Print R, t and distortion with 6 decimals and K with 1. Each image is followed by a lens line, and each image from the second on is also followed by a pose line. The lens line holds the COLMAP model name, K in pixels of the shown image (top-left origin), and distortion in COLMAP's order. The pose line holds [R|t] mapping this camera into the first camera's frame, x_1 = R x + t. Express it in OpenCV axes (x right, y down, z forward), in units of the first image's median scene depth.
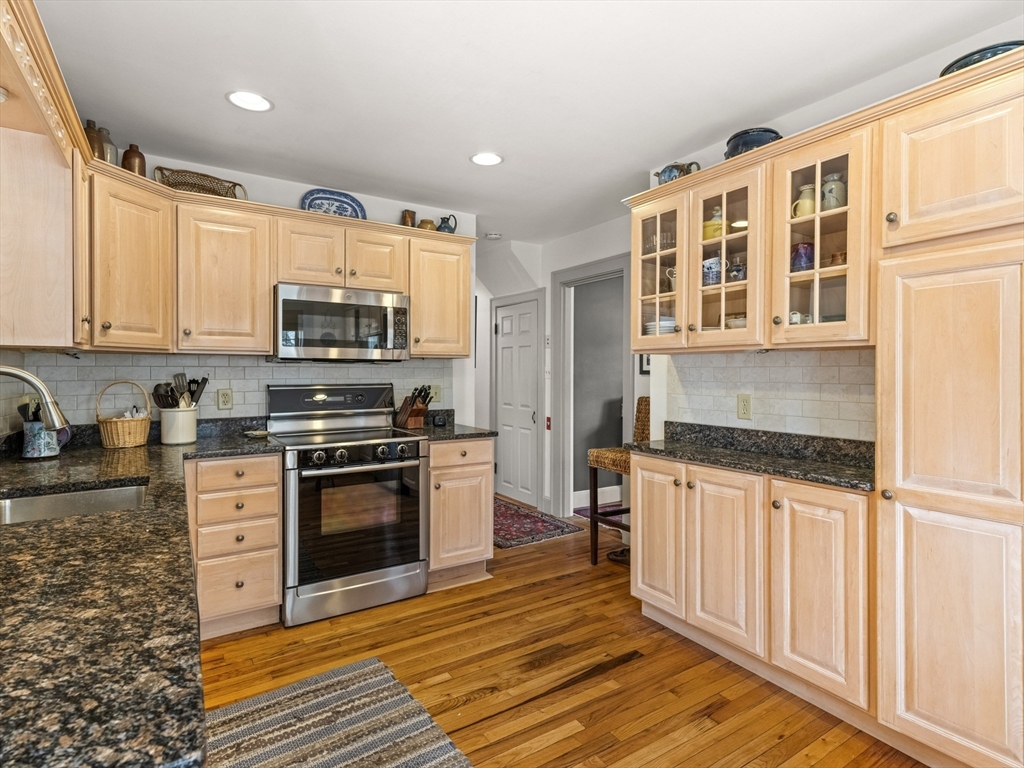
lens RADIAL K [[518.3, 0, 515.8], [0, 518.3, 373.4], [0, 0, 1]] dist [0.014170, 0.000029]
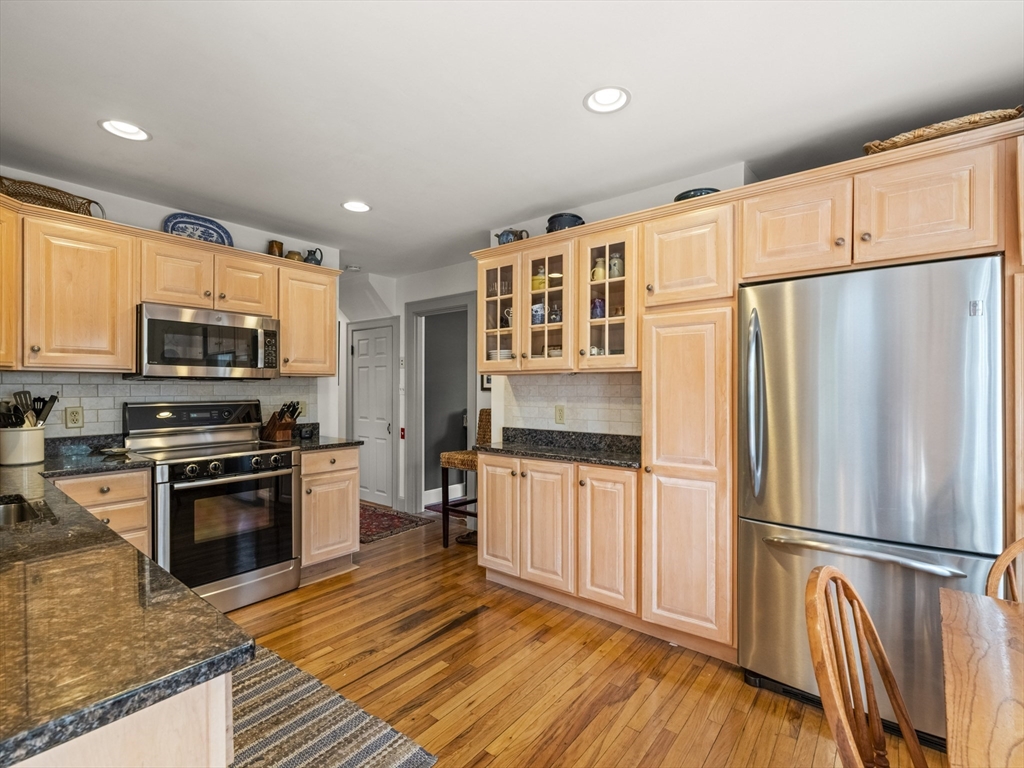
lens RADIAL K [[478.3, 0, 506.0], [0, 478.3, 388.0], [0, 0, 1]] dist [-0.002577, 0.005355]
pose [[0.949598, -0.001316, 0.313469, -0.081762], [0.002419, 0.999992, -0.003127, -0.001306], [-0.313462, 0.003728, 0.949593, -0.134558]]
